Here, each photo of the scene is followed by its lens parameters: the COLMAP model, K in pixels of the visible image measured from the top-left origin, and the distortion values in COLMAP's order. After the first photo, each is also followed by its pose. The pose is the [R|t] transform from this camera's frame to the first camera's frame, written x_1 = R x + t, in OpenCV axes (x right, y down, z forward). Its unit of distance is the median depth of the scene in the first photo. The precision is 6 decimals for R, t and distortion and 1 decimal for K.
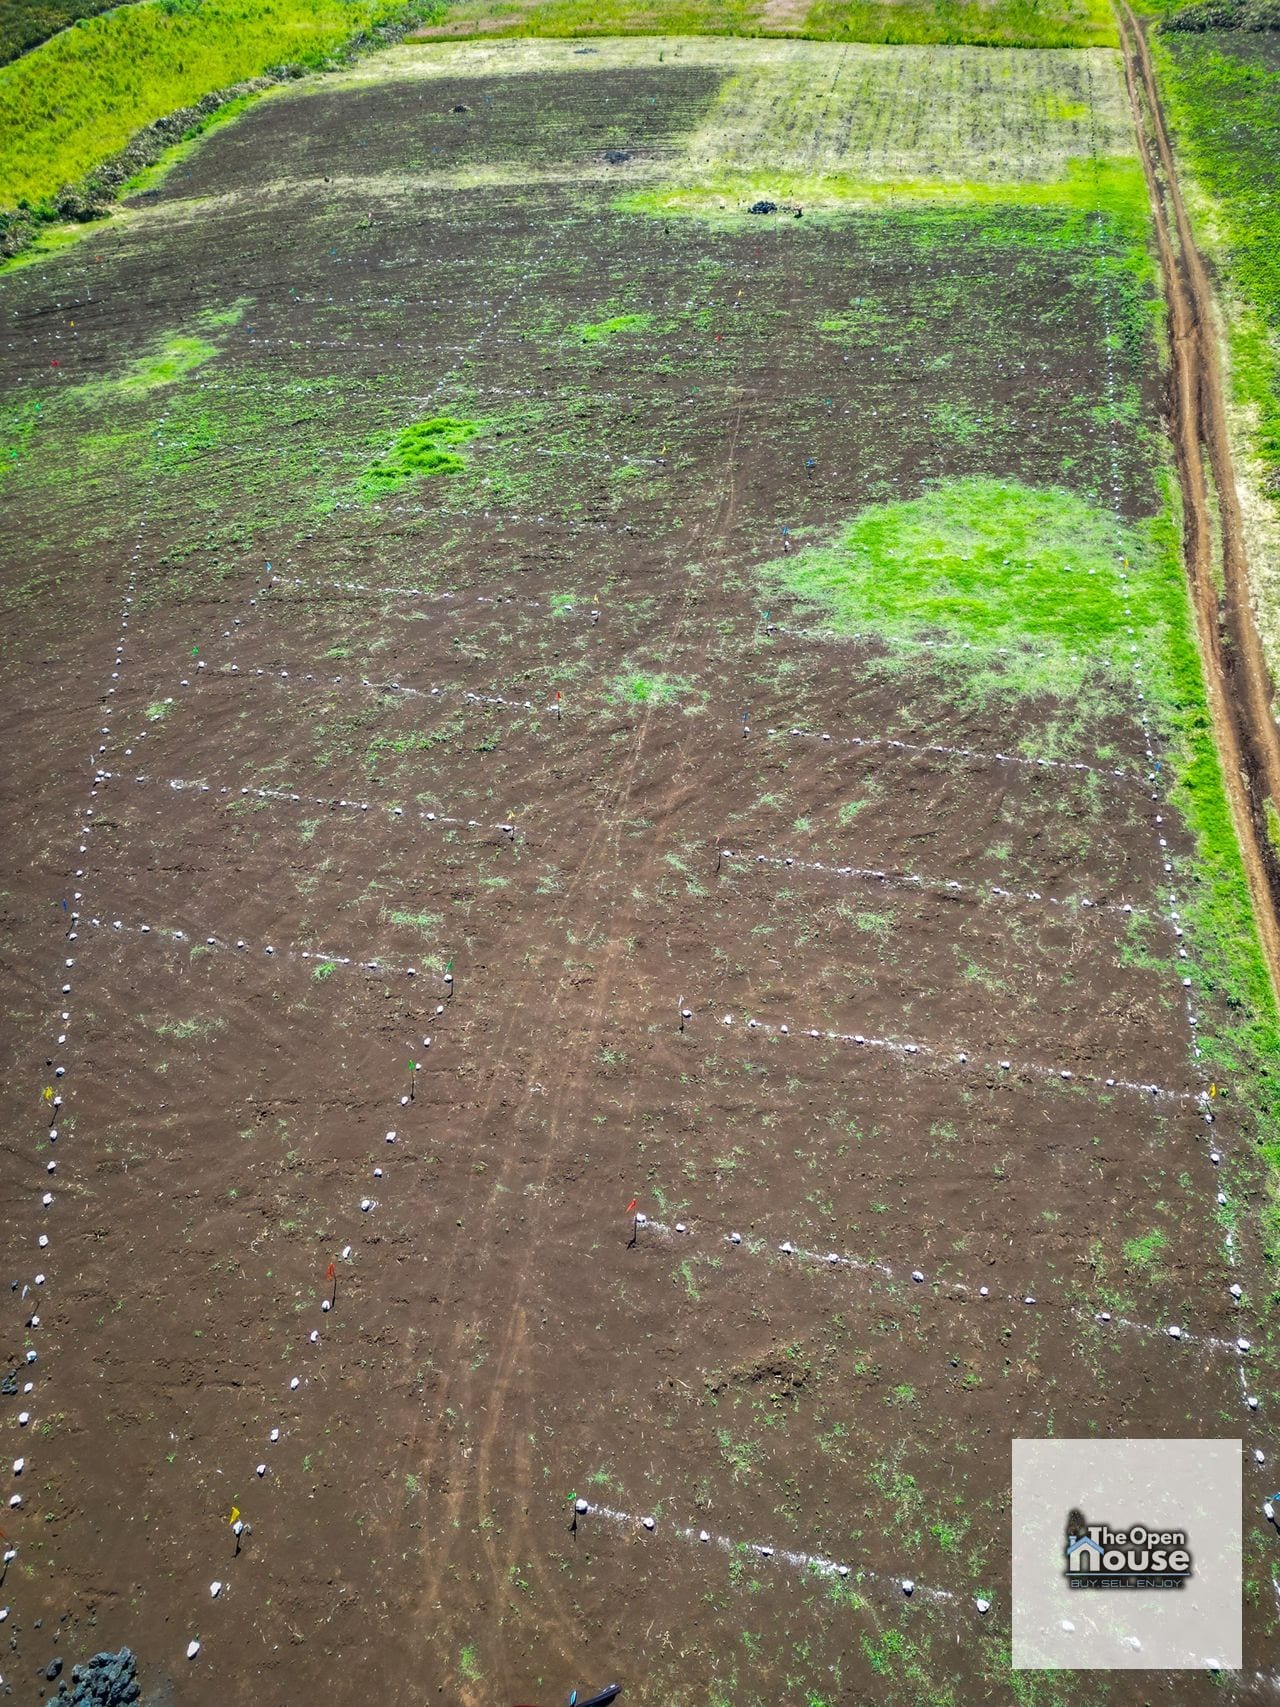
lens RADIAL K [[1188.2, 0, 636.4], [0, 1188.2, 855.8], [0, 0, 1]] dist [0.068575, -0.057608]
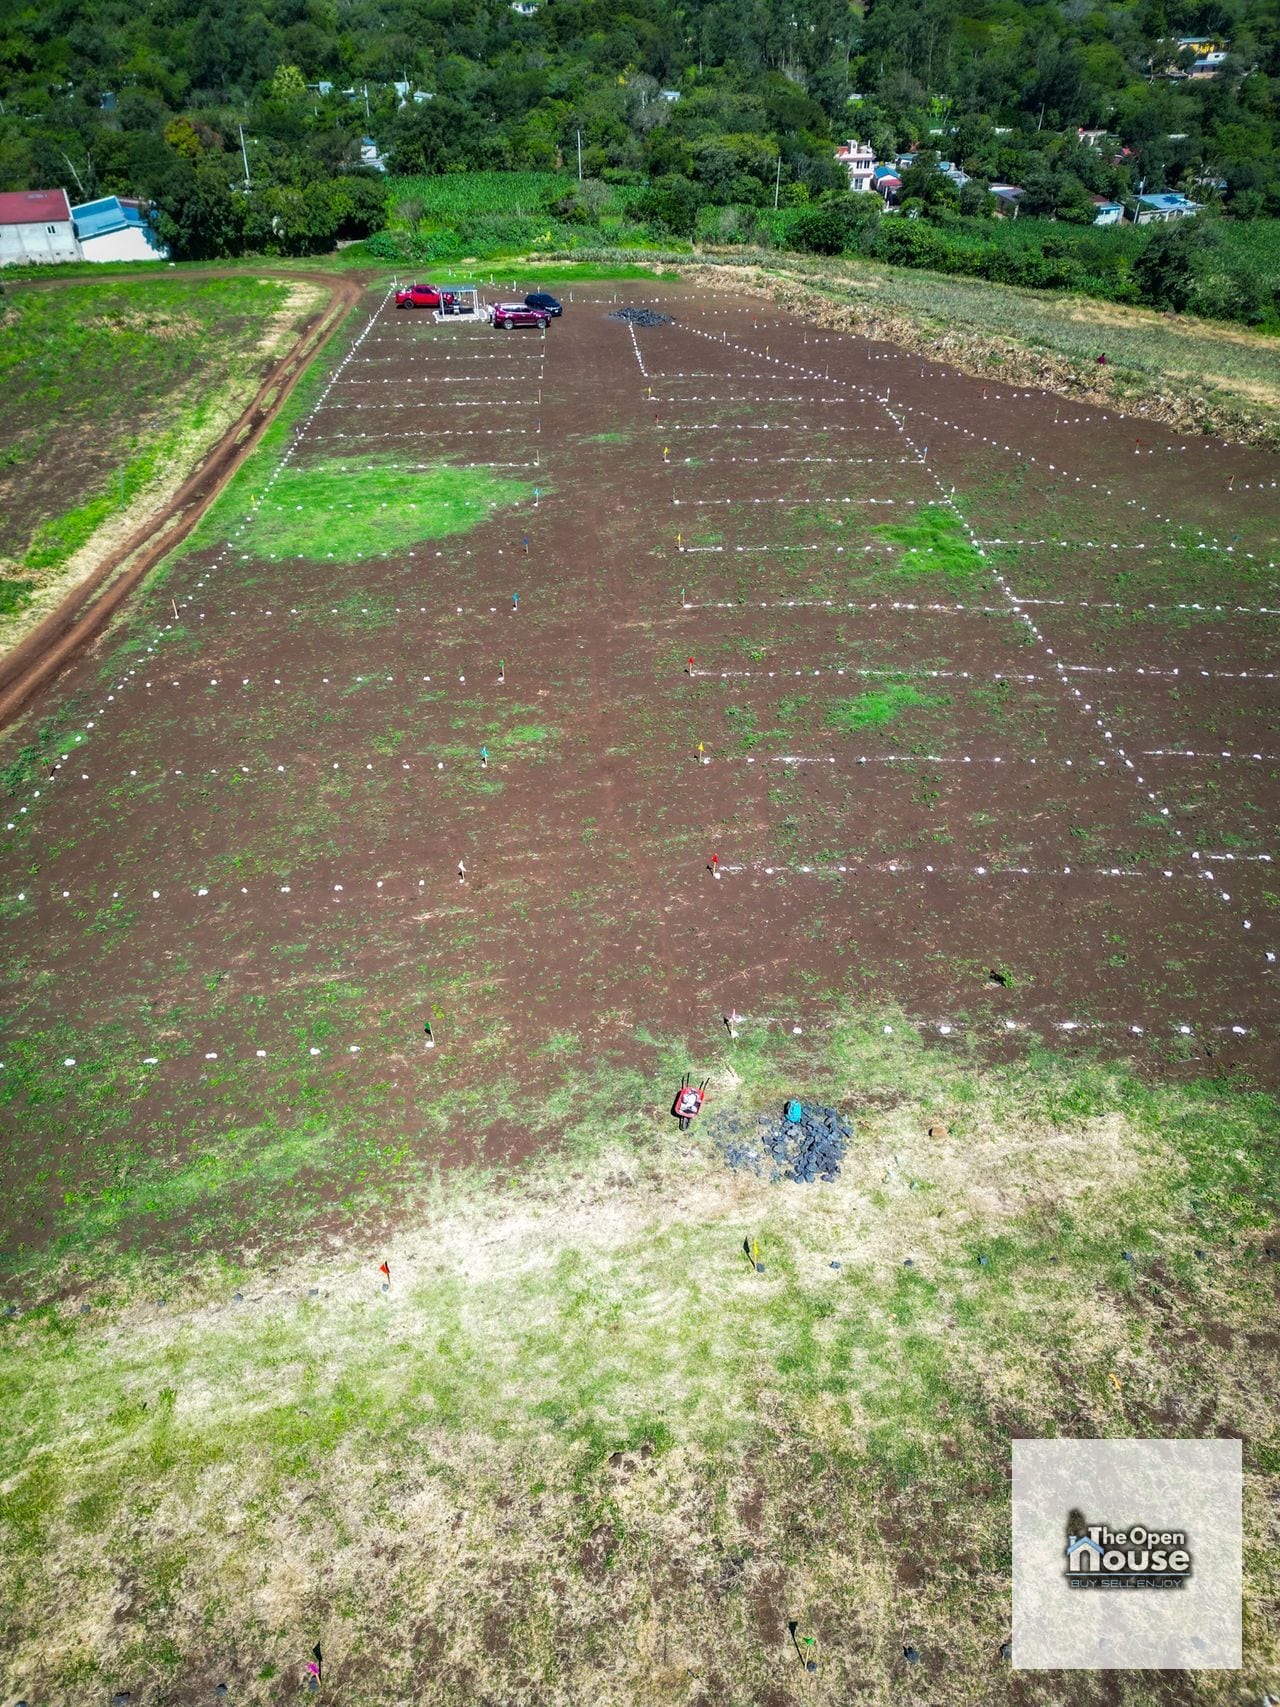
lens RADIAL K [[1188.2, 0, 642.8], [0, 1188.2, 858.5], [0, 0, 1]] dist [0.068575, -0.057608]
pose [[-0.966718, 0.166571, -0.194192, 0.266034], [-0.162279, 0.187582, 0.968751, -1.155527], [0.197793, 0.968022, -0.154308, 1.326469]]
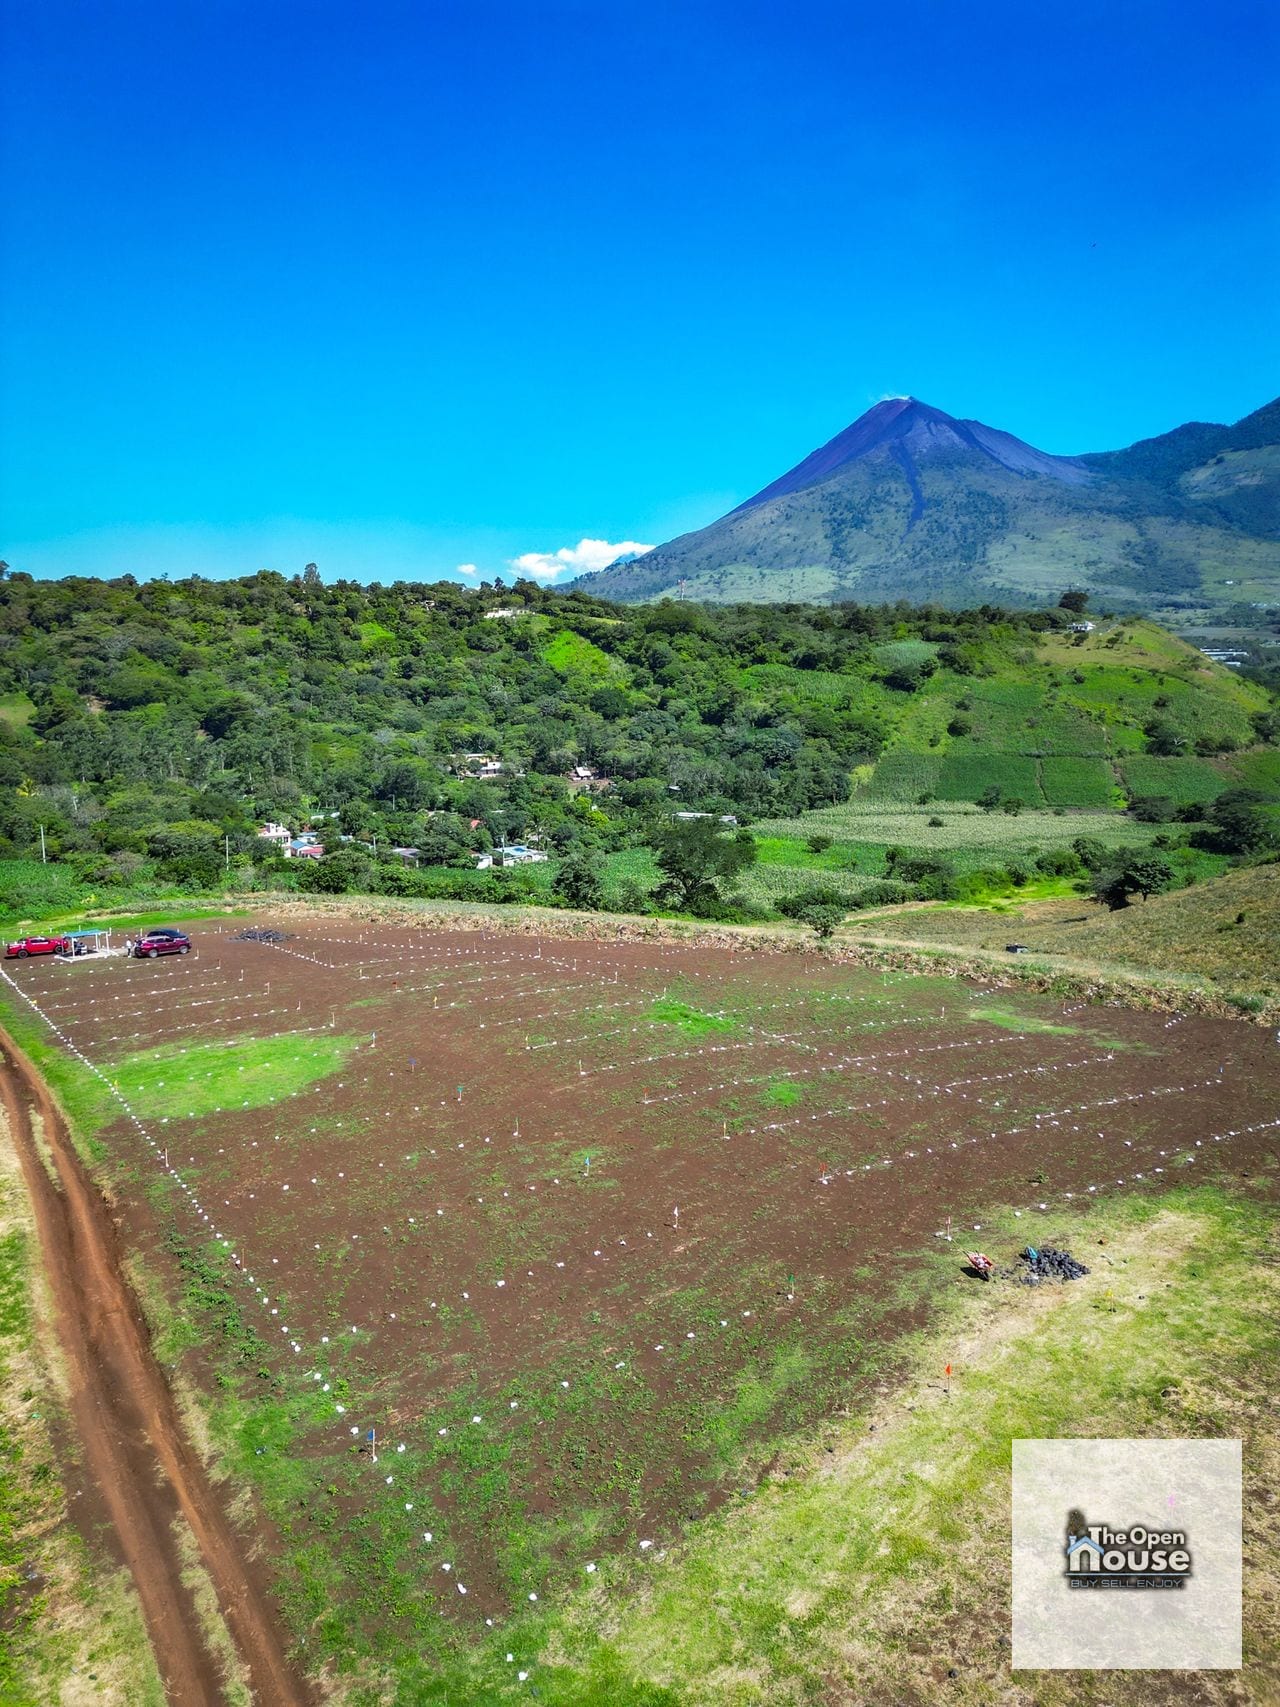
lens RADIAL K [[1188.2, 0, 642.8], [0, 1188.2, 871.2], [0, 0, 1]] dist [0.068575, -0.057608]
pose [[-0.692552, 0.121942, -0.710987, 0.739892], [-0.479235, 0.658896, 0.579818, -1.150085], [0.539171, 0.742284, -0.397881, 1.351092]]
